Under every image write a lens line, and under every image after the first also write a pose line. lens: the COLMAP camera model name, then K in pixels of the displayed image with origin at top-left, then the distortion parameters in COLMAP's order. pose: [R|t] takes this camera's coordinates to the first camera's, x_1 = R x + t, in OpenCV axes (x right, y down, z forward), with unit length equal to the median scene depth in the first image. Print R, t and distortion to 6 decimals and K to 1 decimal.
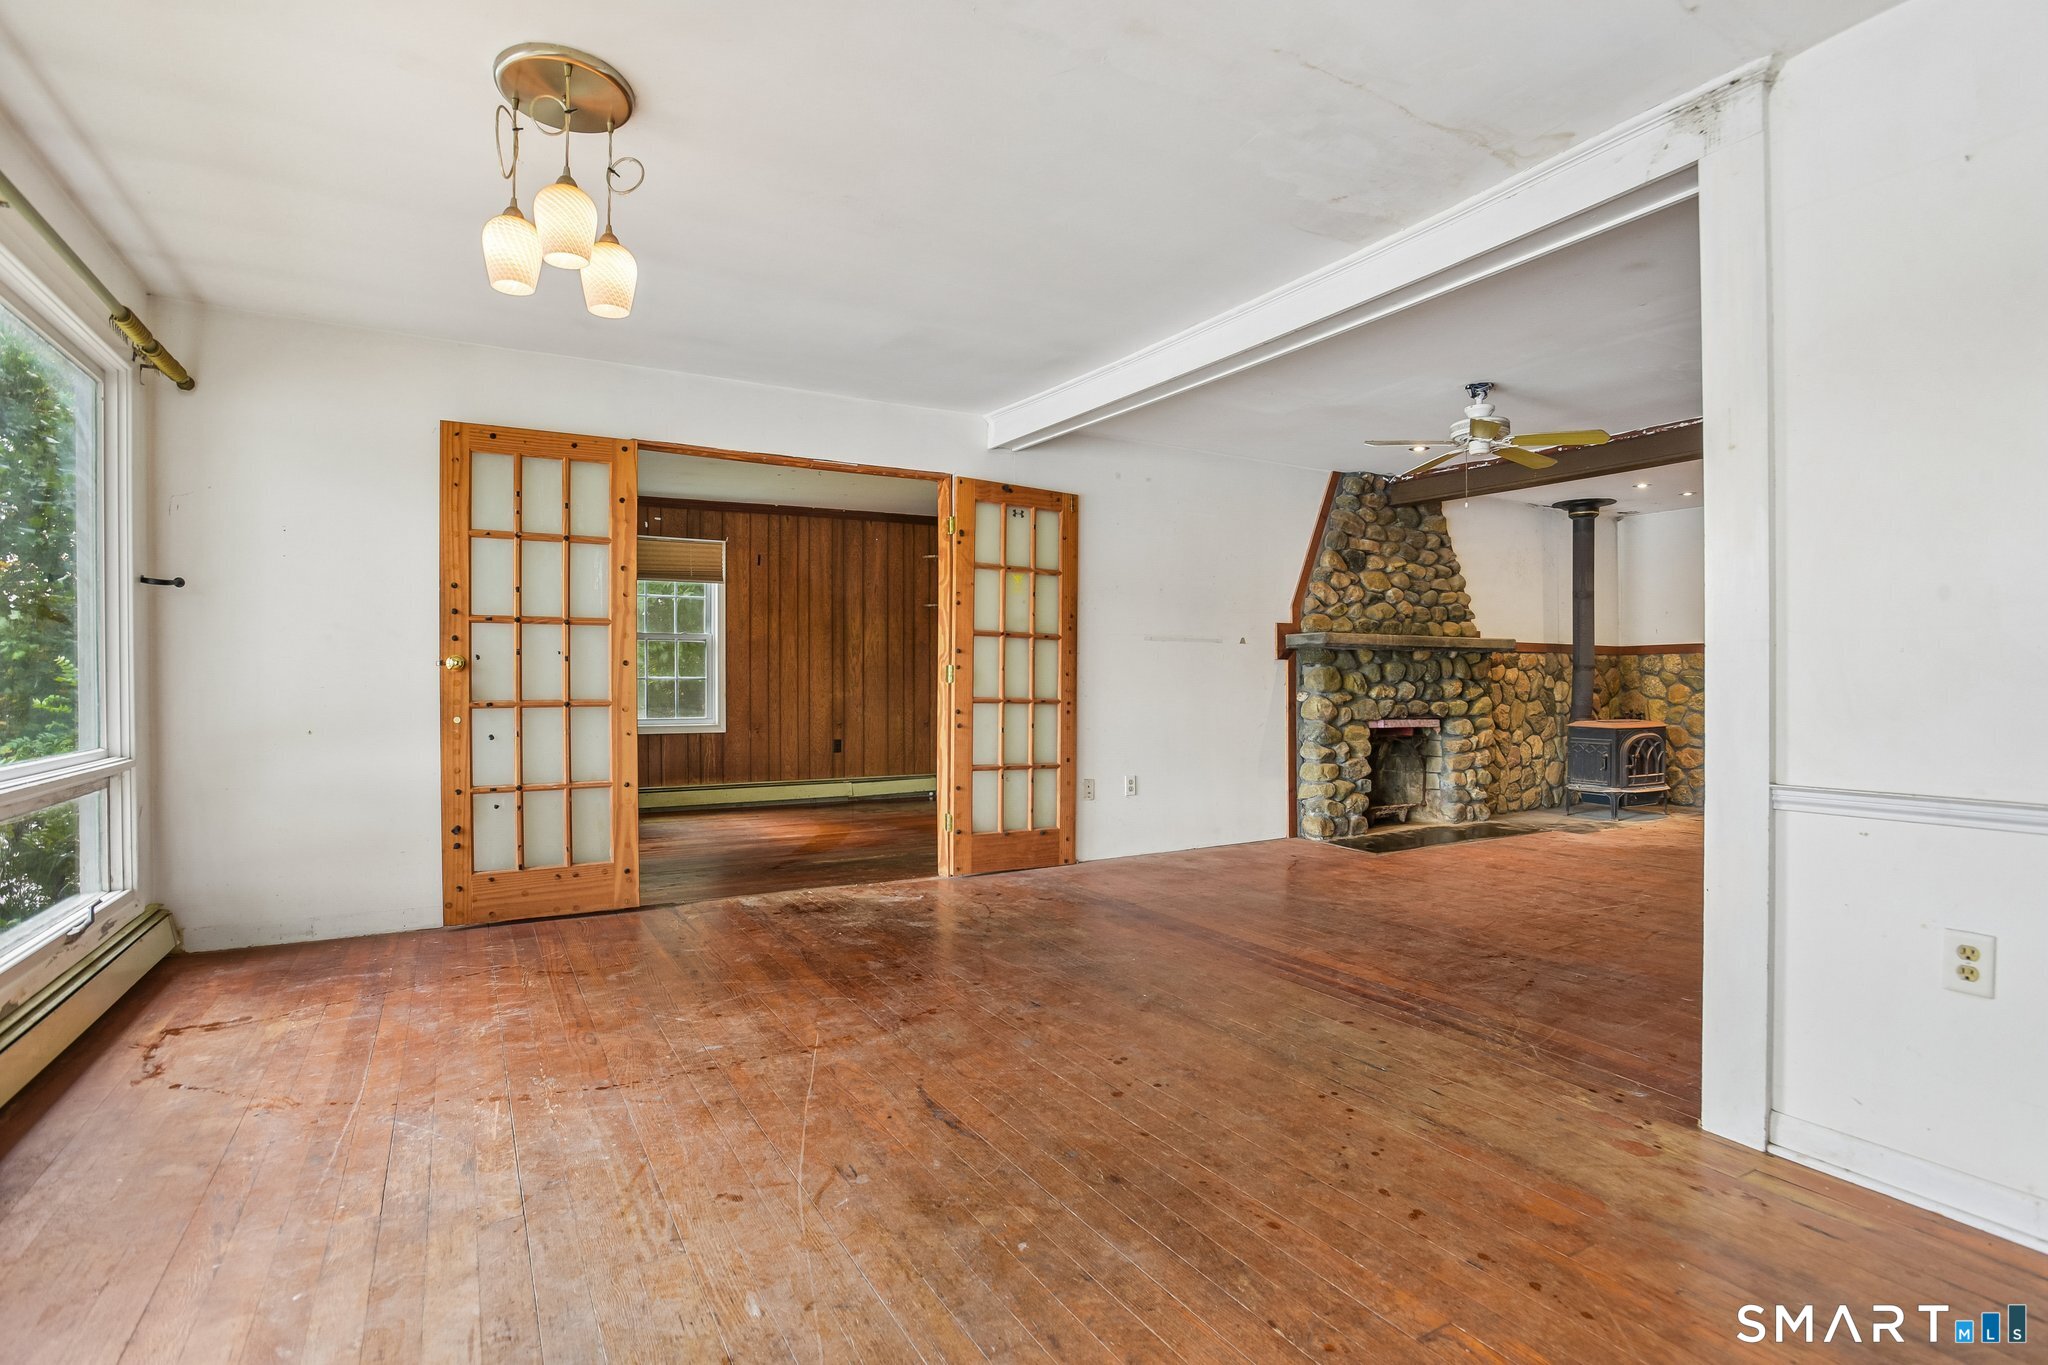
lens RADIAL K [[993.3, 0, 1057.5], [0, 993.3, 690.9], [0, 0, 1]] dist [-0.047712, 0.013117]
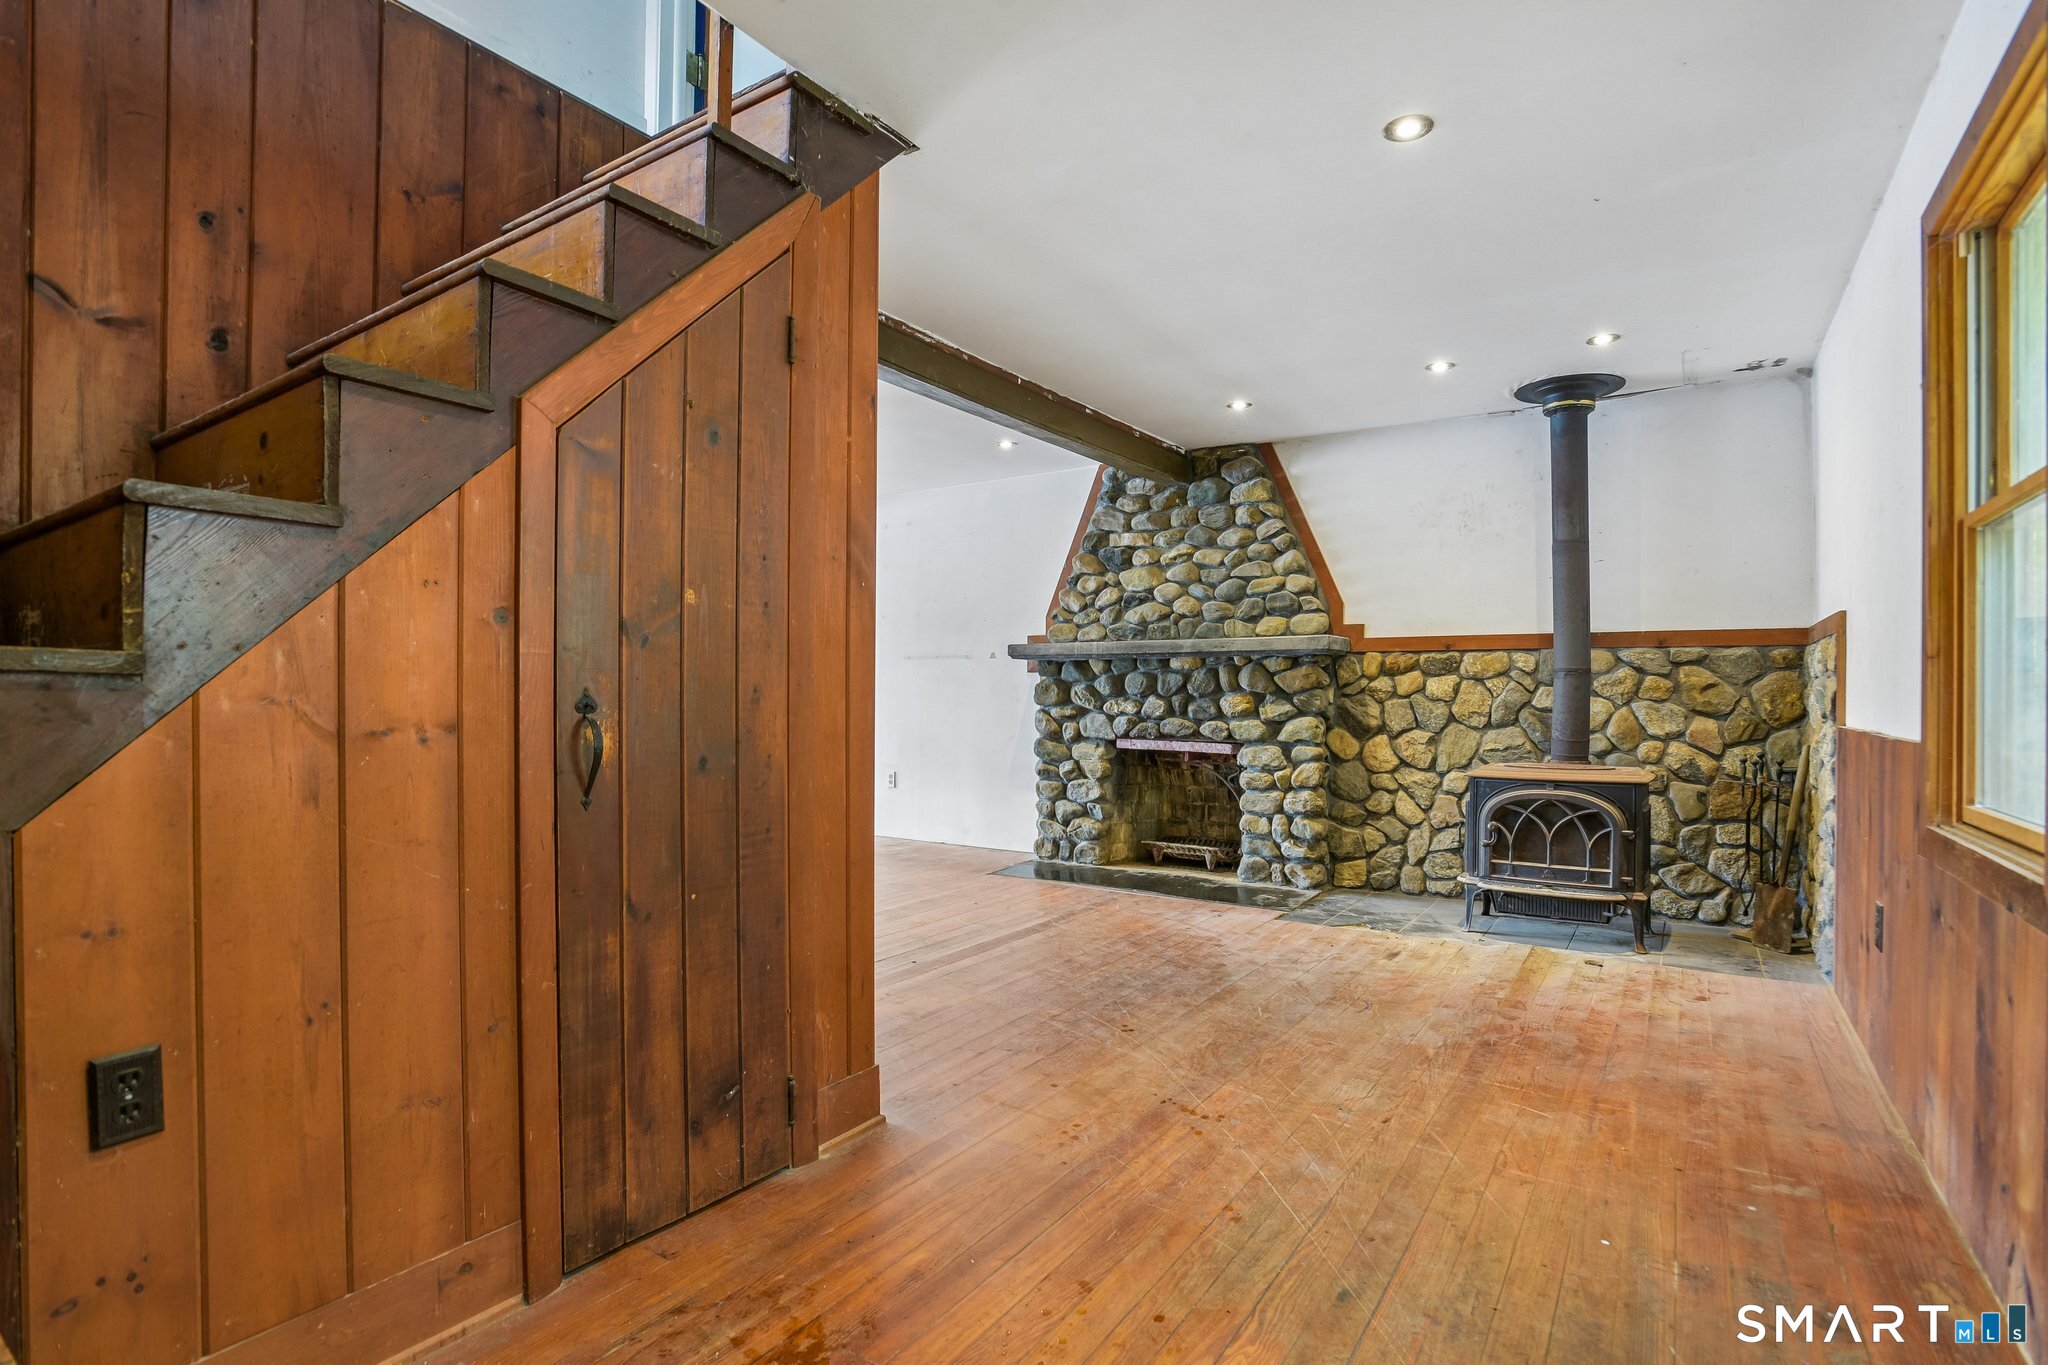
lens RADIAL K [[993.3, 0, 1024.6], [0, 993.3, 695.7], [0, 0, 1]] dist [-0.047712, 0.013117]
pose [[0.428908, 0.004776, -0.903335, 1.034567], [-0.011199, 0.999937, -0.000030, -0.007487], [0.903279, 0.010129, 0.428935, 0.521589]]
